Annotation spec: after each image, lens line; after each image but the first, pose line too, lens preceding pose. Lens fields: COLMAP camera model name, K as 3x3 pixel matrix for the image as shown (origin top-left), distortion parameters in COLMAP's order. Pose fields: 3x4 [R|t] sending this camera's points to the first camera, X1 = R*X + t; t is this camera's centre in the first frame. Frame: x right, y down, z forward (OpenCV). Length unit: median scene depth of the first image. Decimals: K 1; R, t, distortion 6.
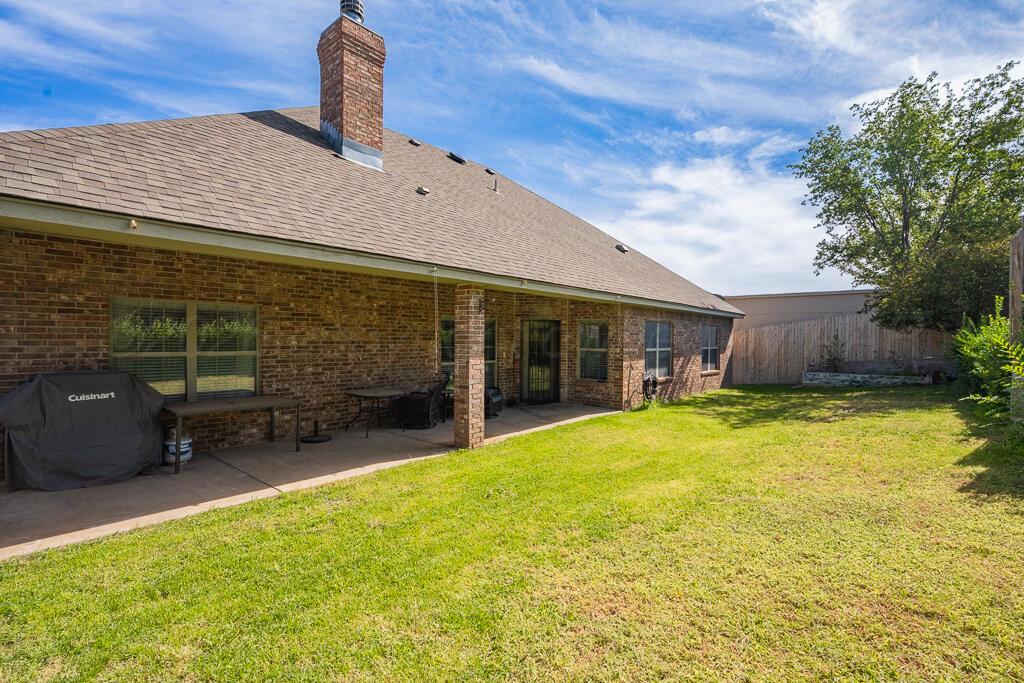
lens RADIAL K [[468.8, 0, 512.2], [0, 468.8, 343.3], [0, 0, 1]] dist [0.001093, -0.000156]
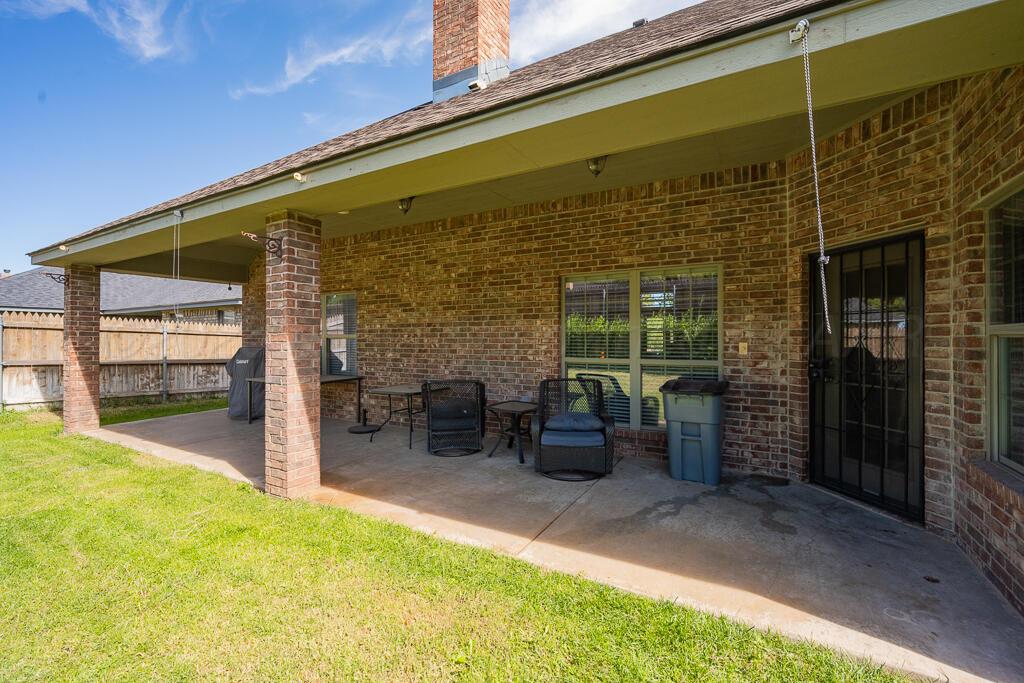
lens RADIAL K [[431.0, 0, 513.7], [0, 431.0, 338.1], [0, 0, 1]] dist [-0.003700, -0.000085]
pose [[0.197791, -0.009400, -0.980199, 0.427074], [-0.007372, 0.999911, -0.011076, 0.028859], [0.980217, 0.009417, 0.197704, 1.010544]]
